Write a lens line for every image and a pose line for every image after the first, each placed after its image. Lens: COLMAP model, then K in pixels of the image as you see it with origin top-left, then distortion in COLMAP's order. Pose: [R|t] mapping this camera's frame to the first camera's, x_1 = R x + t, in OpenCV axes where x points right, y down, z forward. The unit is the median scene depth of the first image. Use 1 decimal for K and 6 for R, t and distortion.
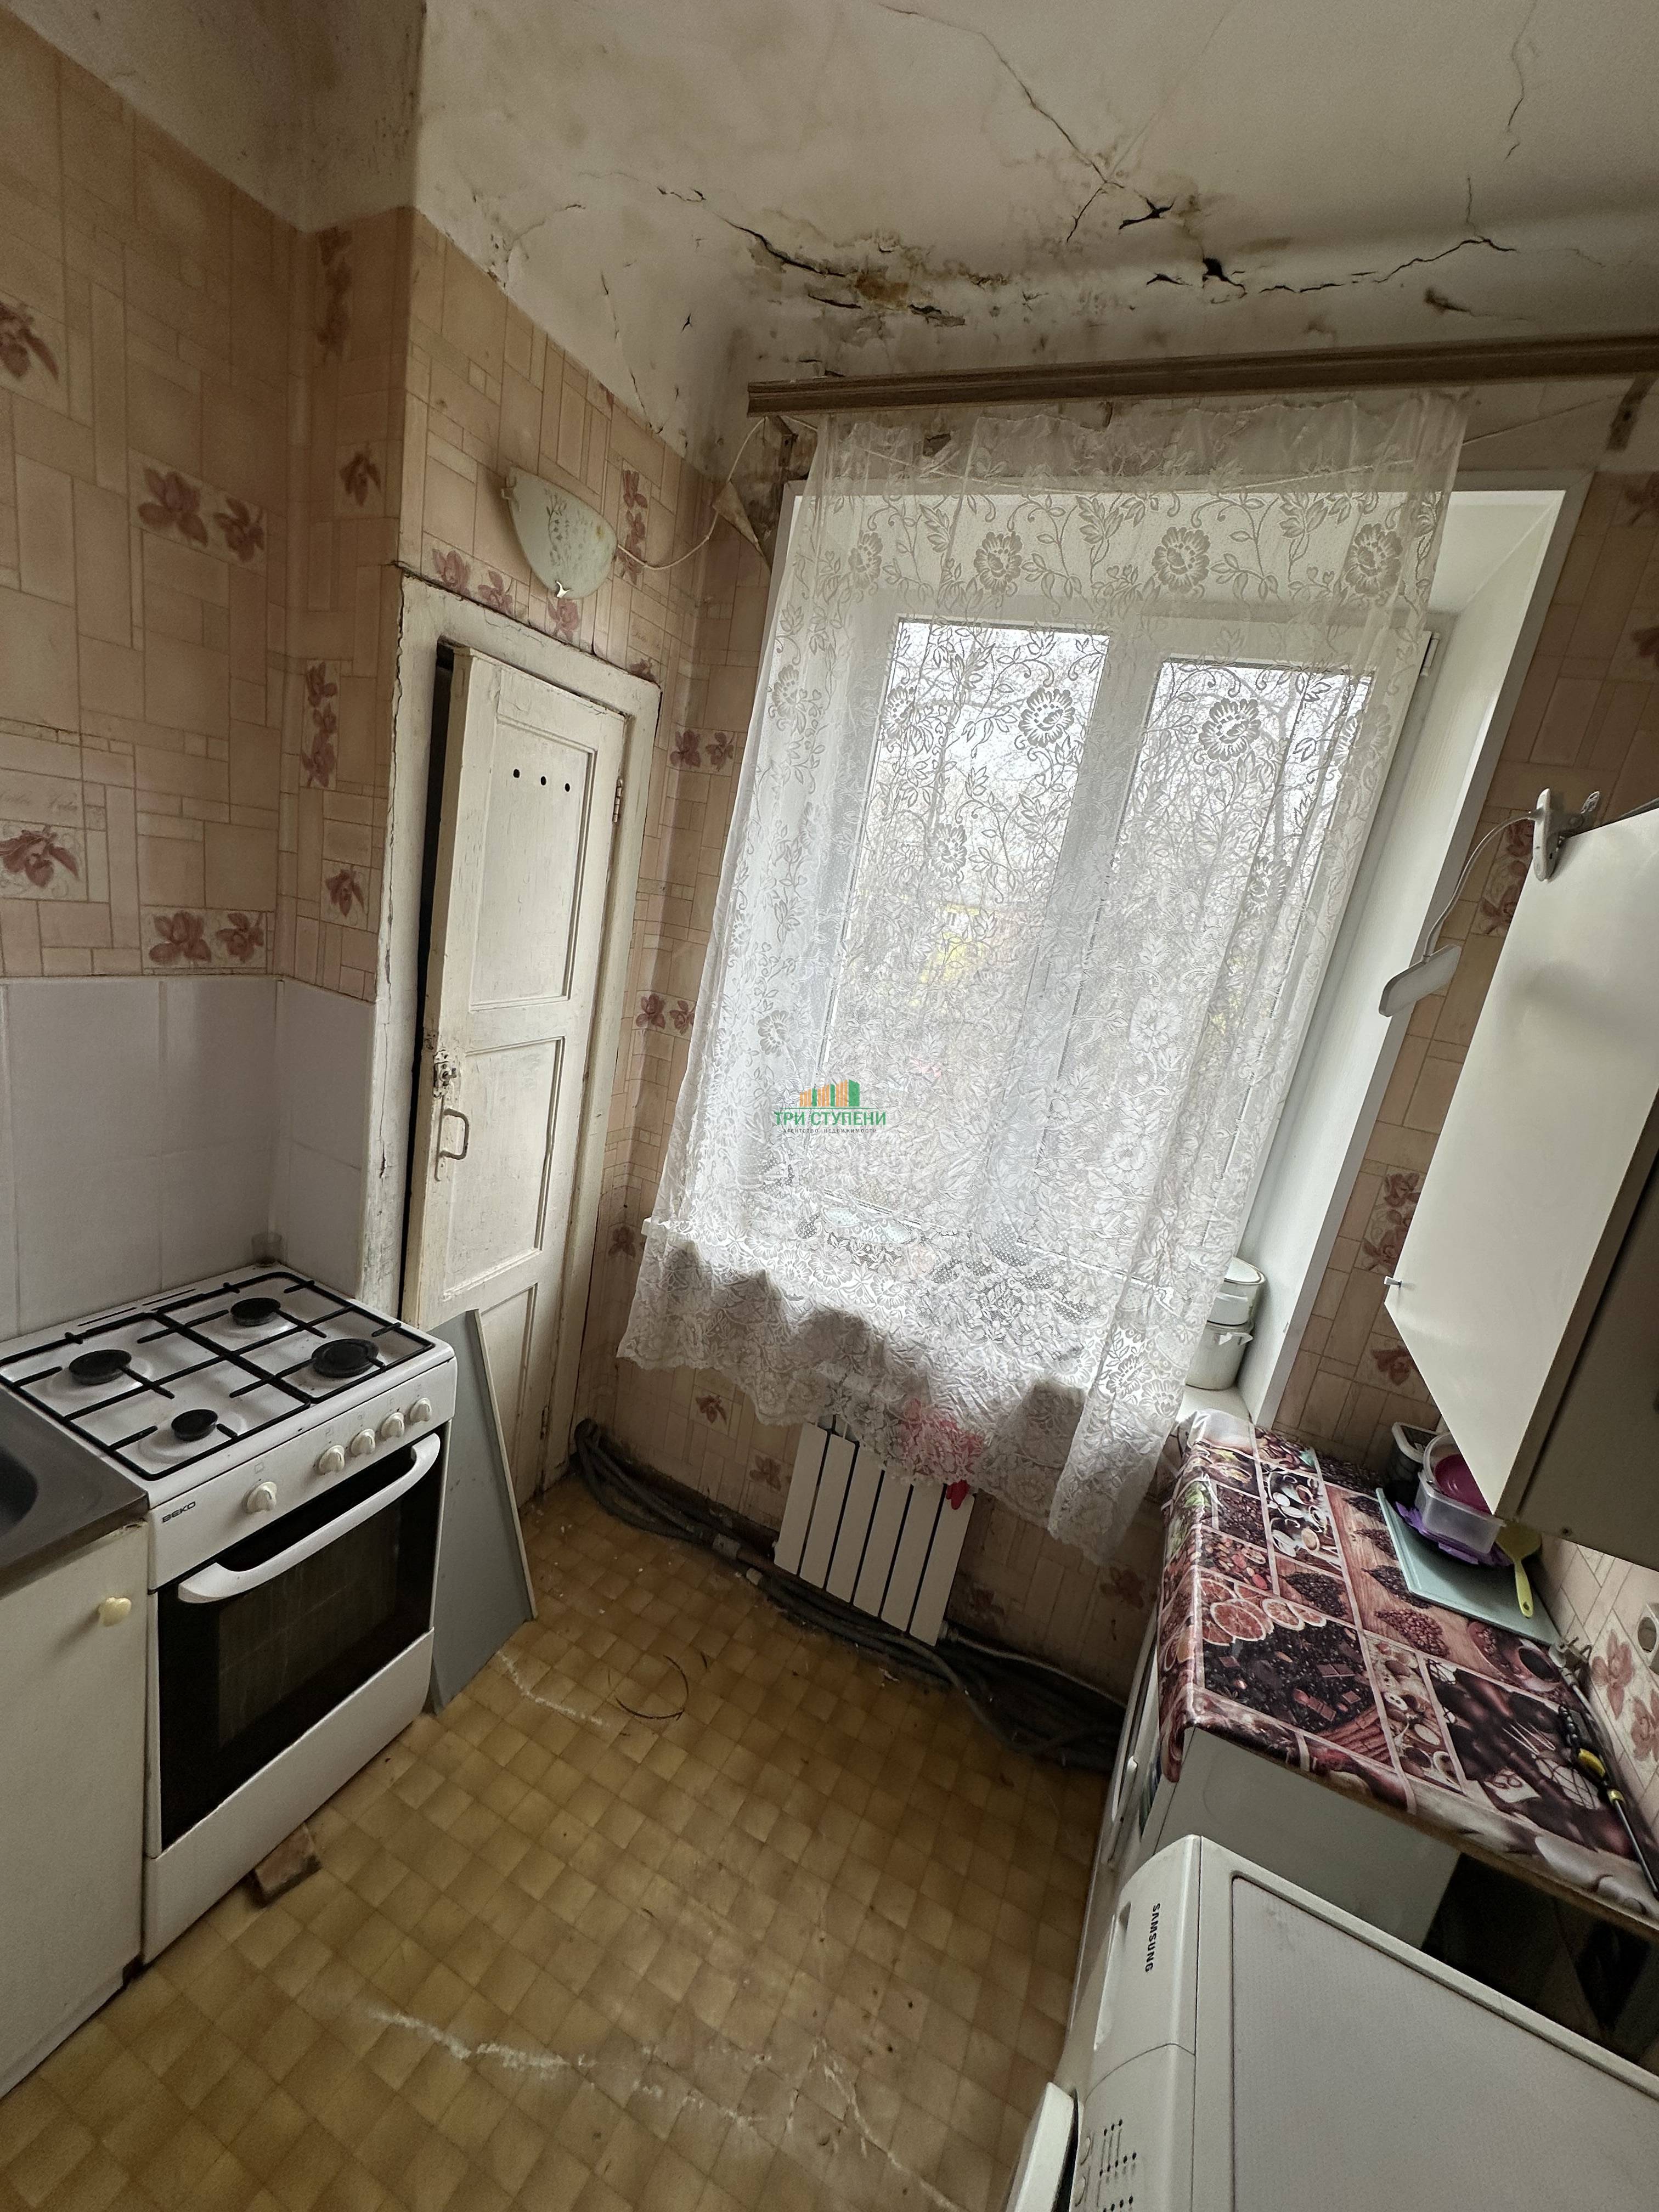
lens RADIAL K [[880.6, 0, 827.9], [0, 880.6, 1100.1], [0, 0, 1]] dist [-0.003025, 0.000509]
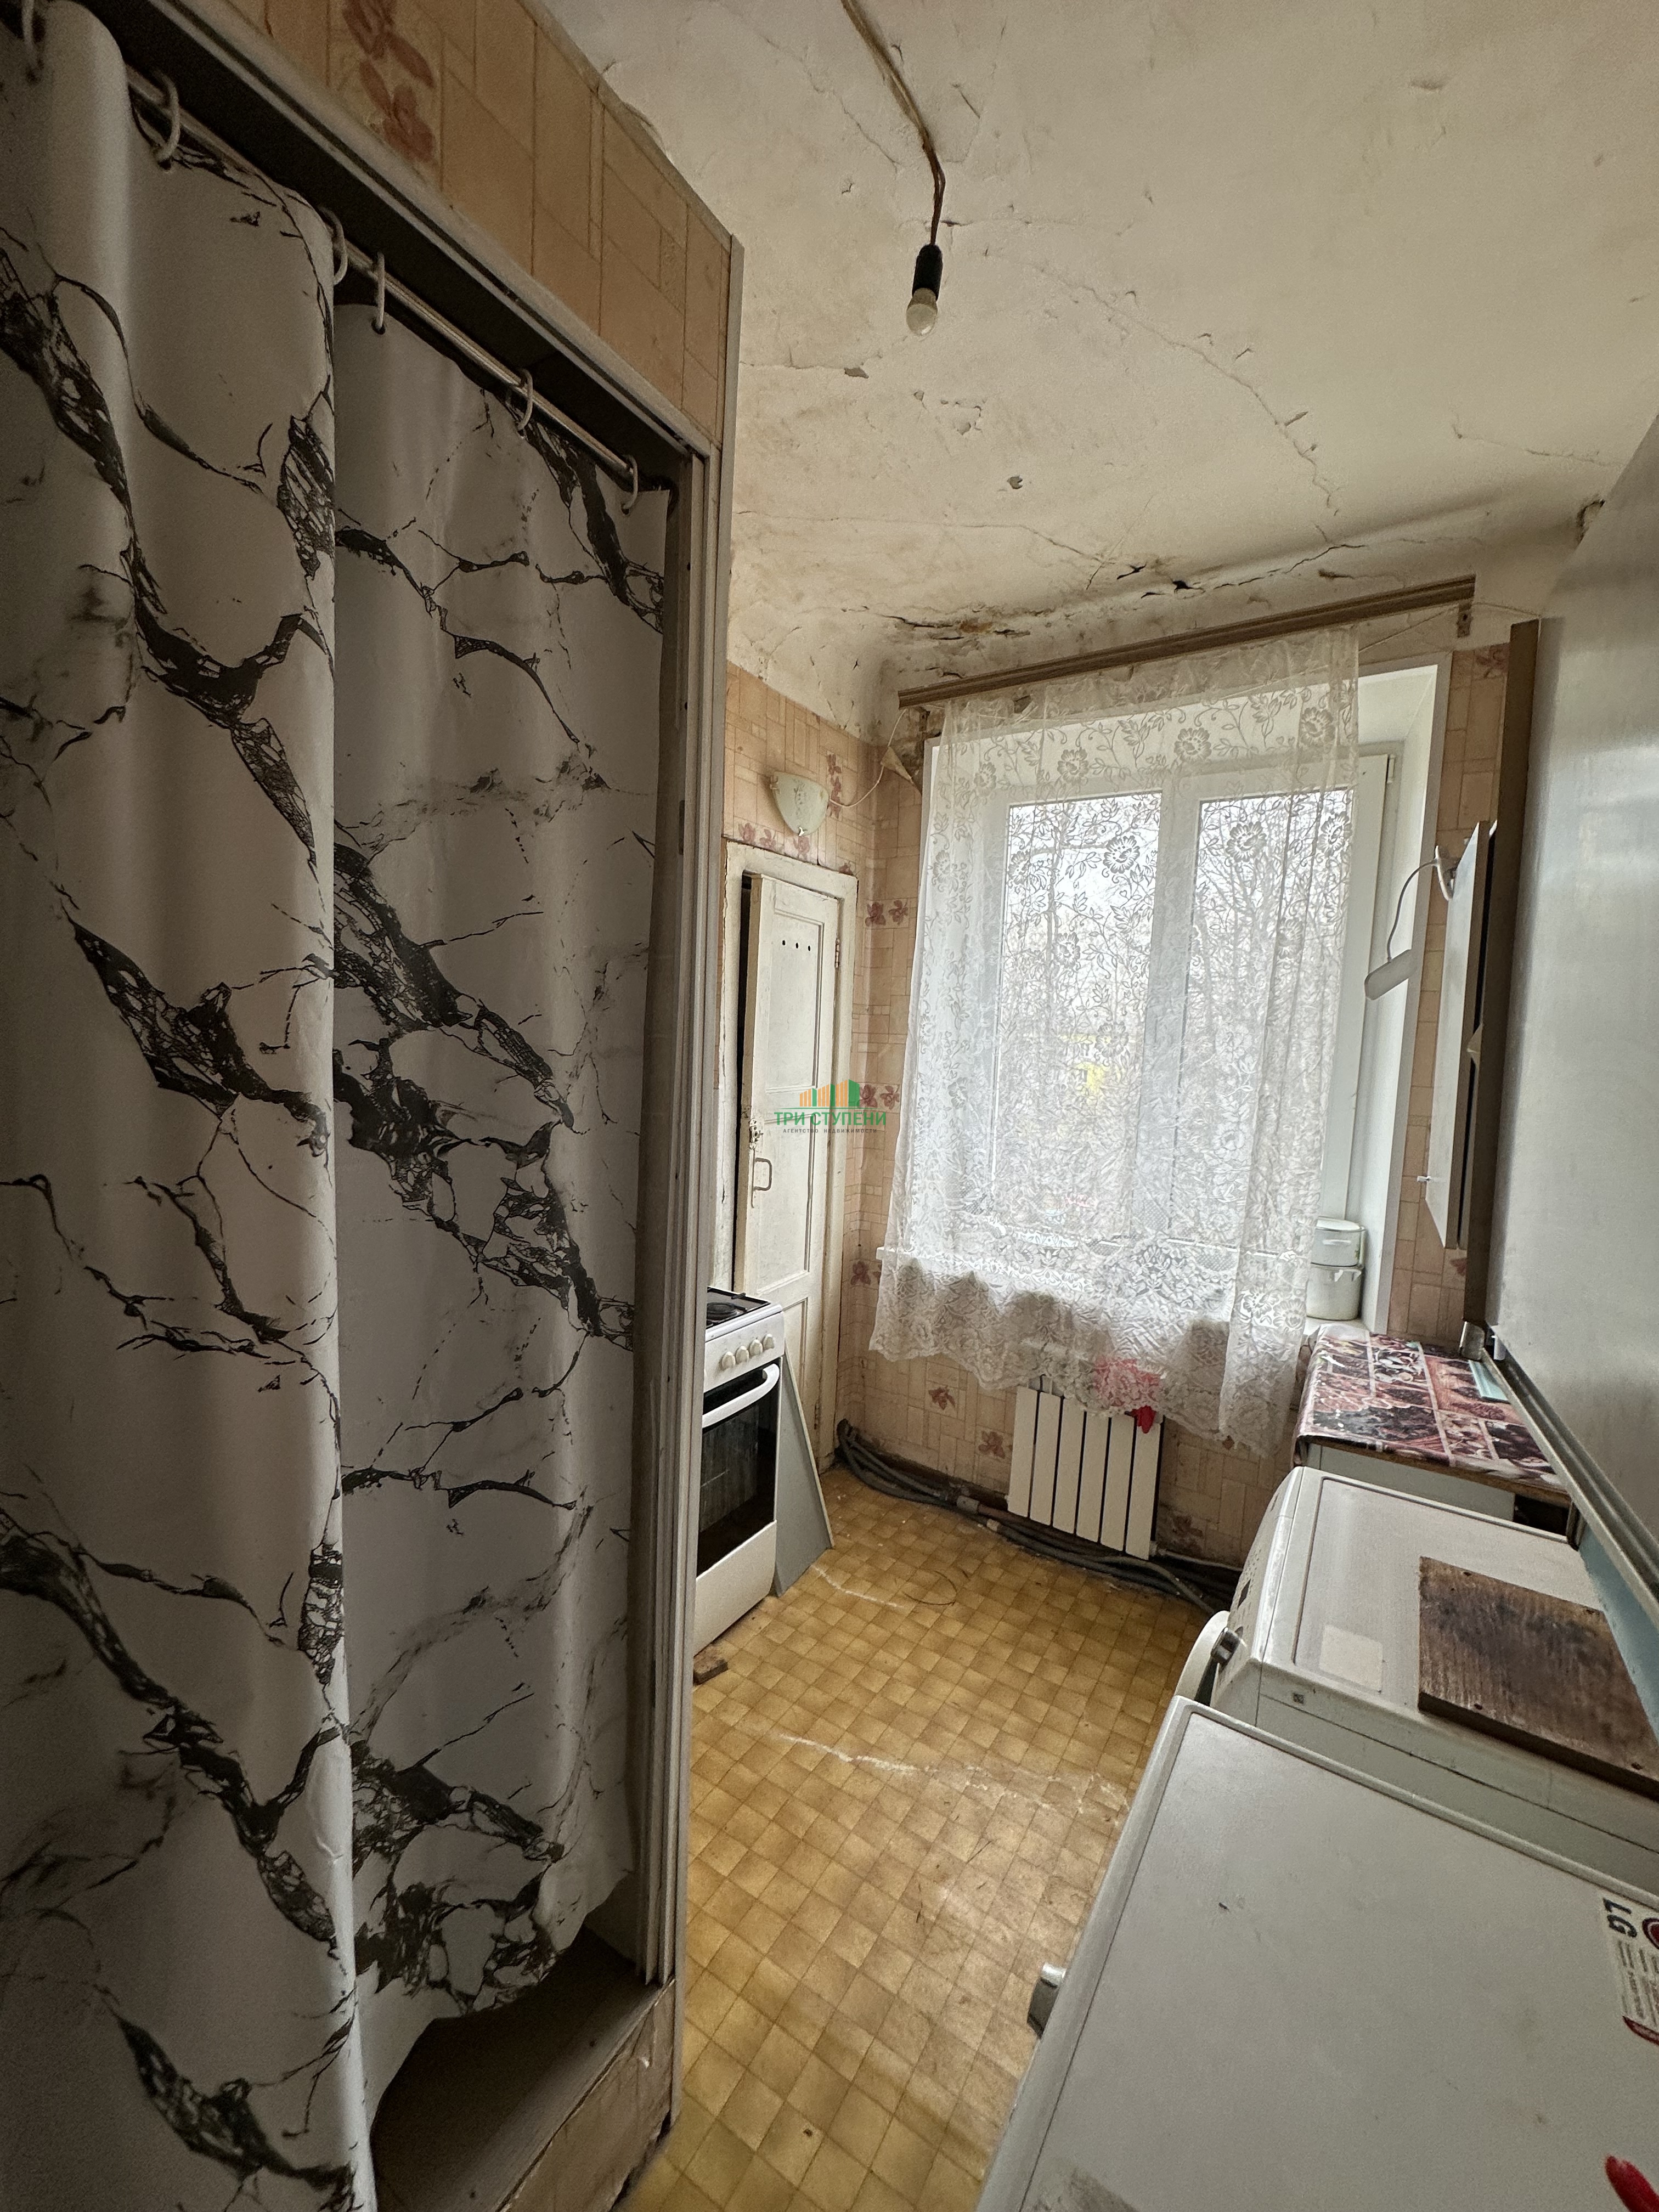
lens RADIAL K [[880.6, 0, 827.7], [0, 880.6, 1109.2], [0, 0, 1]] dist [-0.003025, 0.000509]
pose [[0.980620, -0.123185, -0.152345, -0.067280], [0.096145, 0.980106, -0.173632, 0.202752], [0.170703, 0.155620, 0.972956, -0.476882]]
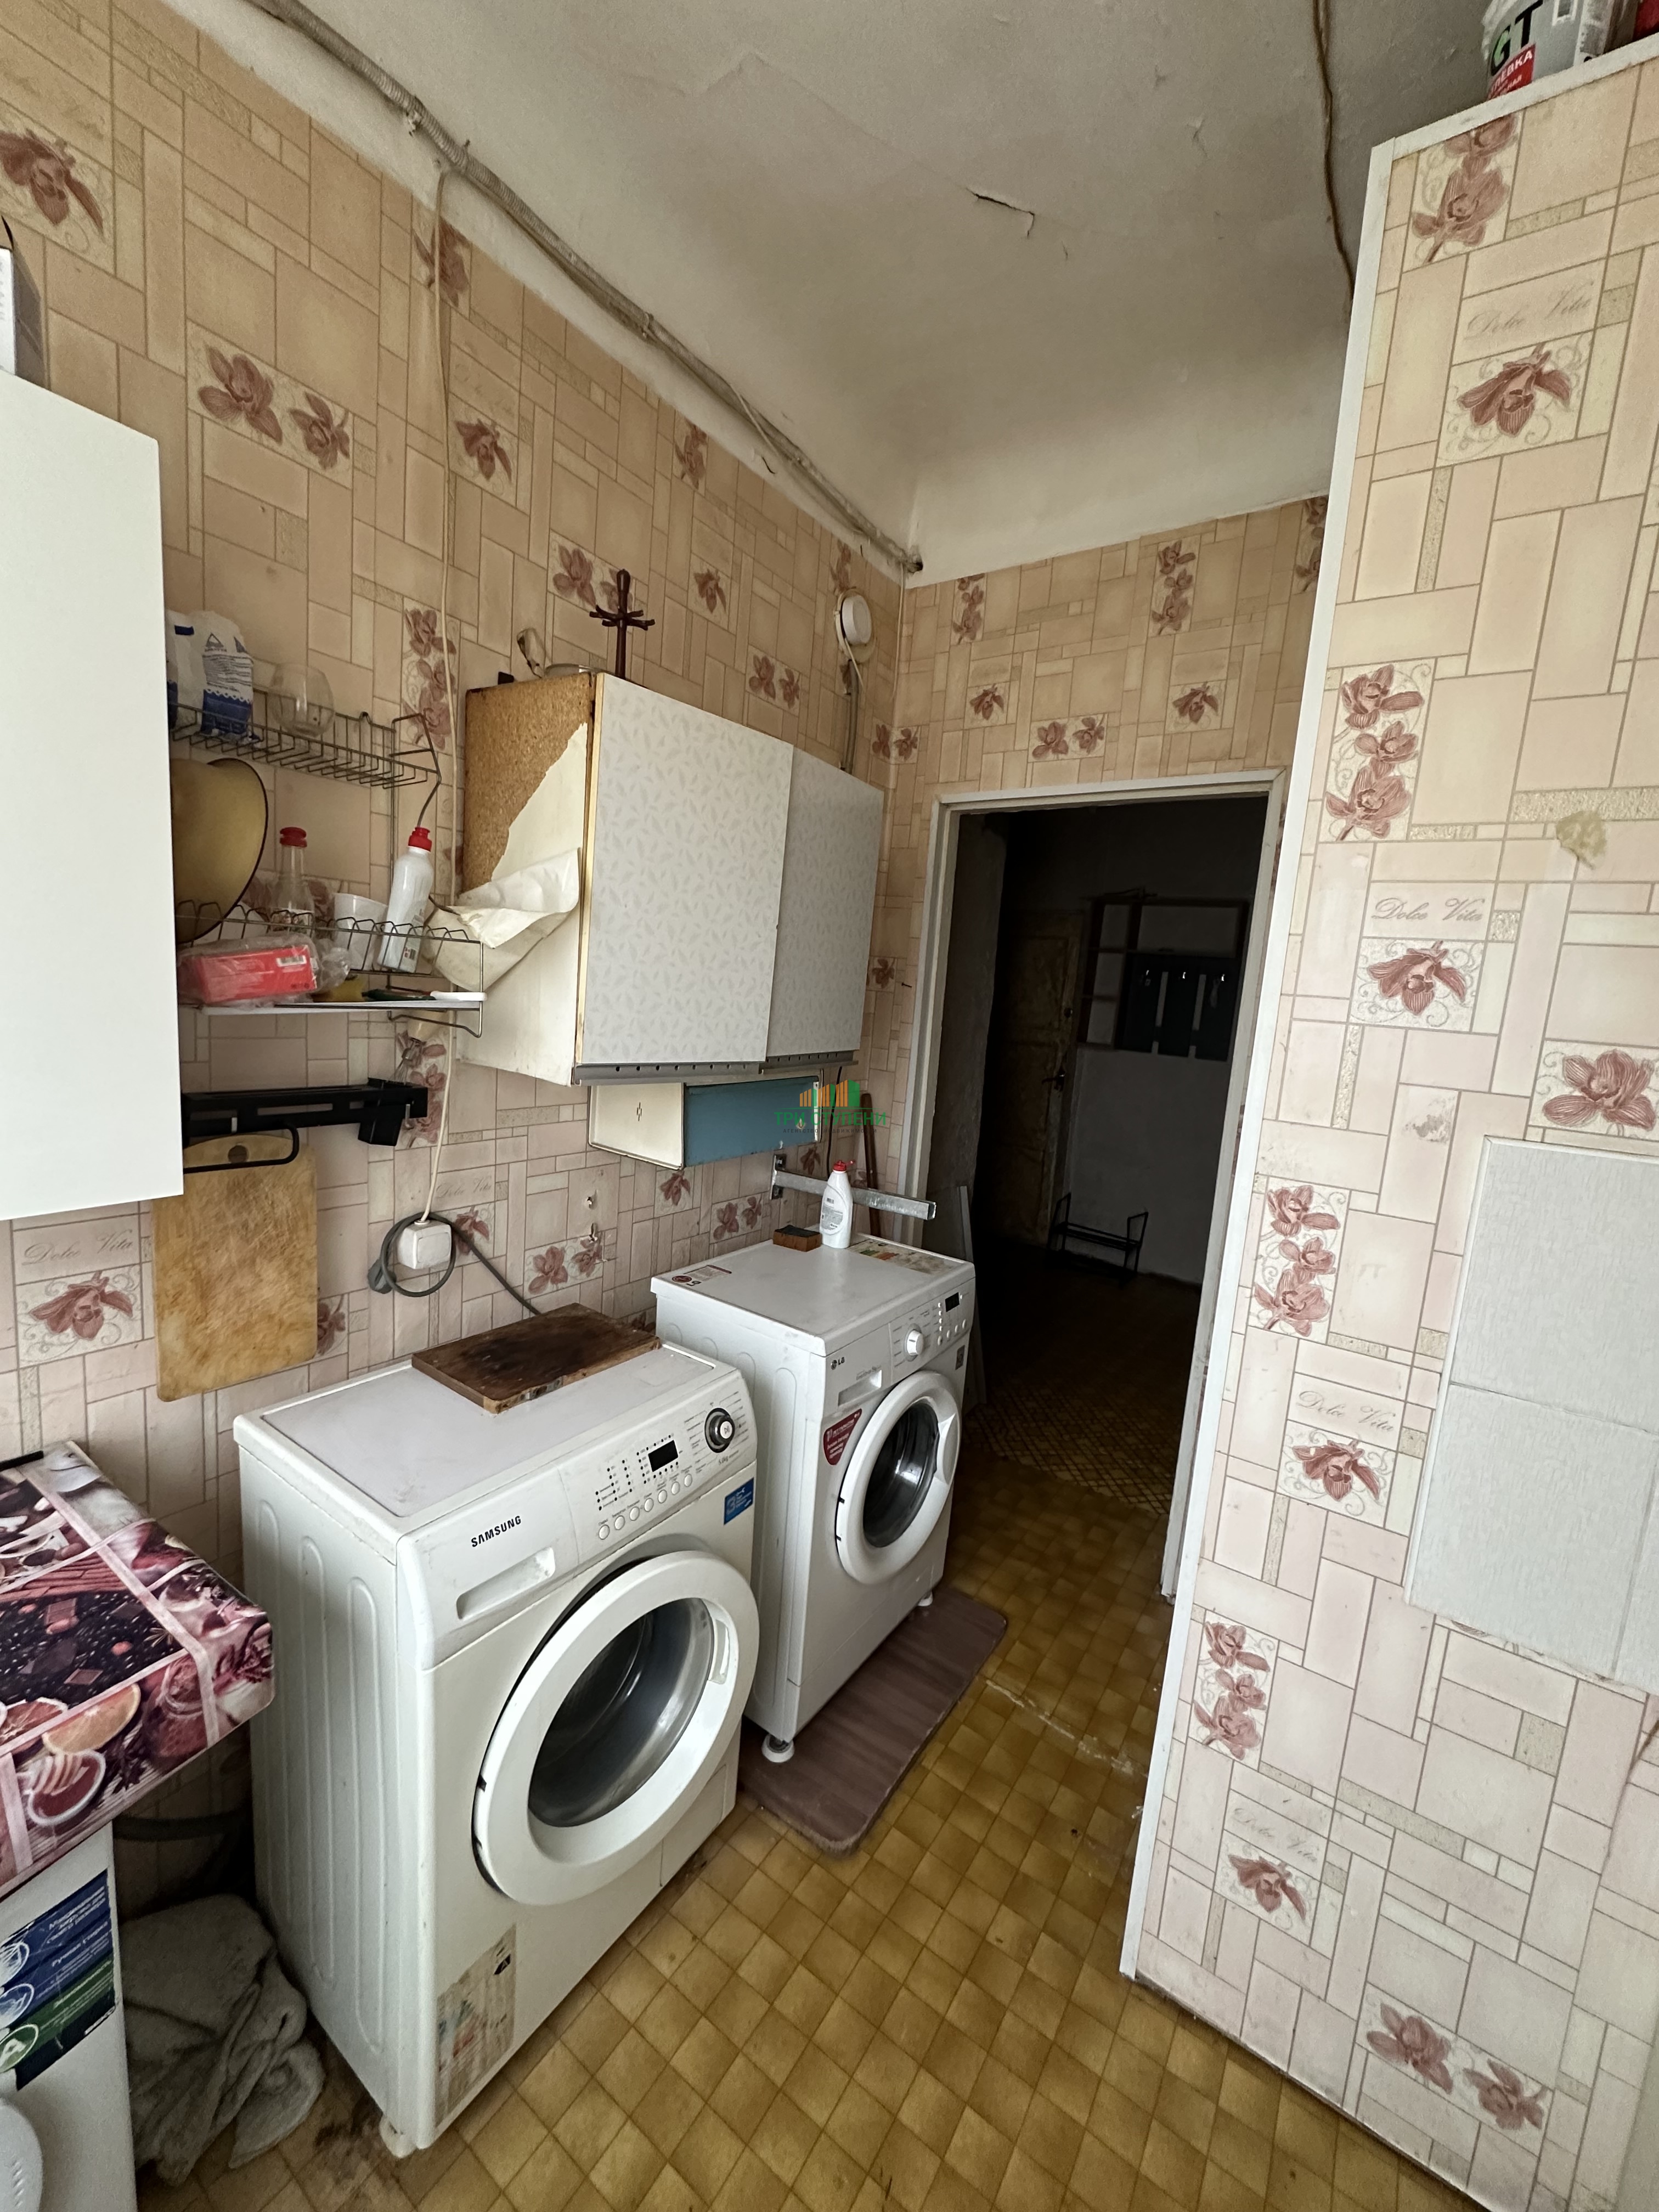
lens RADIAL K [[880.6, 0, 831.4], [0, 880.6, 1102.0], [0, 0, 1]] dist [-0.003025, 0.000509]
pose [[-0.953100, -0.268708, 0.139271, -0.051950], [-0.196768, 0.899784, 0.389450, -0.099558], [-0.229962, 0.343781, -0.910457, 0.909959]]
